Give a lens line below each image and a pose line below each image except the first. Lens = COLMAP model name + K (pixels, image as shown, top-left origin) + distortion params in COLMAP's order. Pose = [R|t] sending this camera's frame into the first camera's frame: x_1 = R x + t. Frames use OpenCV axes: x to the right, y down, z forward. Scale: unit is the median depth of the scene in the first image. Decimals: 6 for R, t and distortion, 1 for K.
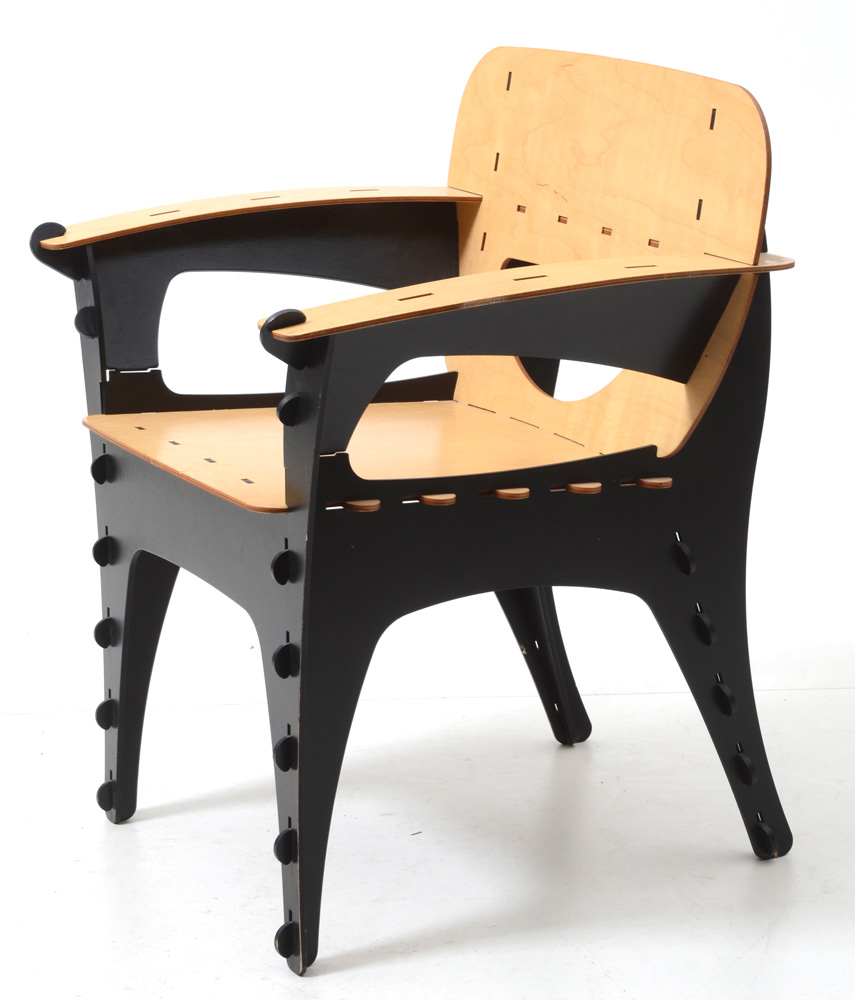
lens RADIAL K [[3144.7, 0, 424.6], [0, 3144.7, 383.4], [0, 0, 1]] dist [0.477670, 1.544312]
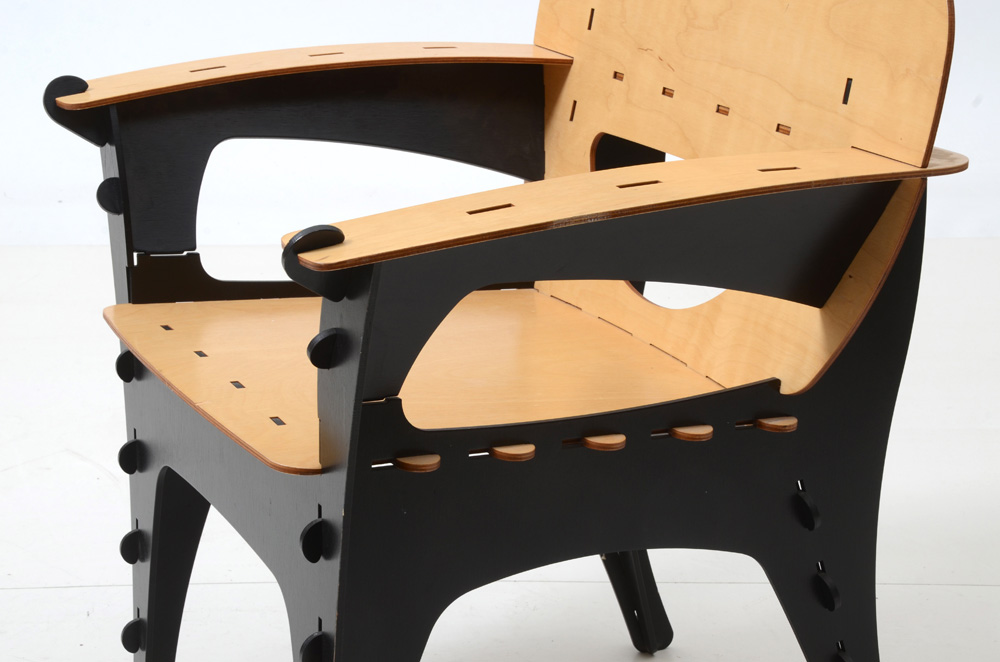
lens RADIAL K [[2103.4, 0, 500.0], [0, 2103.4, 331.0], [0, 0, 1]] dist [0.432459, 0.283754]
pose [[0.999659, 0.025984, -0.002647, 0.001499], [-0.025632, 0.995459, 0.091672, -0.040292], [0.005017, -0.091573, 0.995786, 0.434240]]
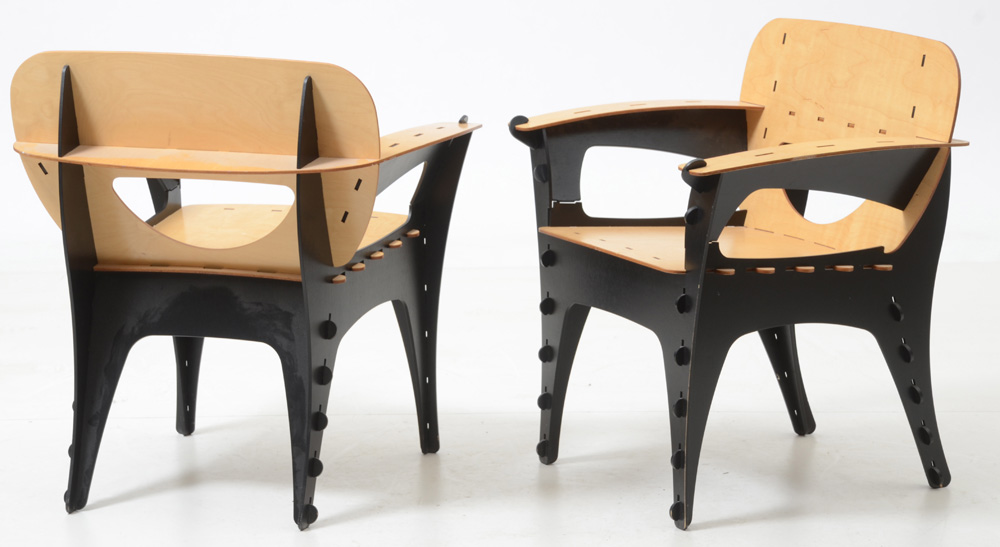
lens RADIAL K [[2769.2, 0, 500.0], [0, 2769.2, 273.5], [0, 0, 1]] dist [0.740696, 1.035737]
pose [[0.999265, 0.024732, 0.029279, -0.179215], [-0.024232, 0.999557, -0.017304, 0.064818], [-0.029694, 0.016582, 0.999421, -0.537516]]
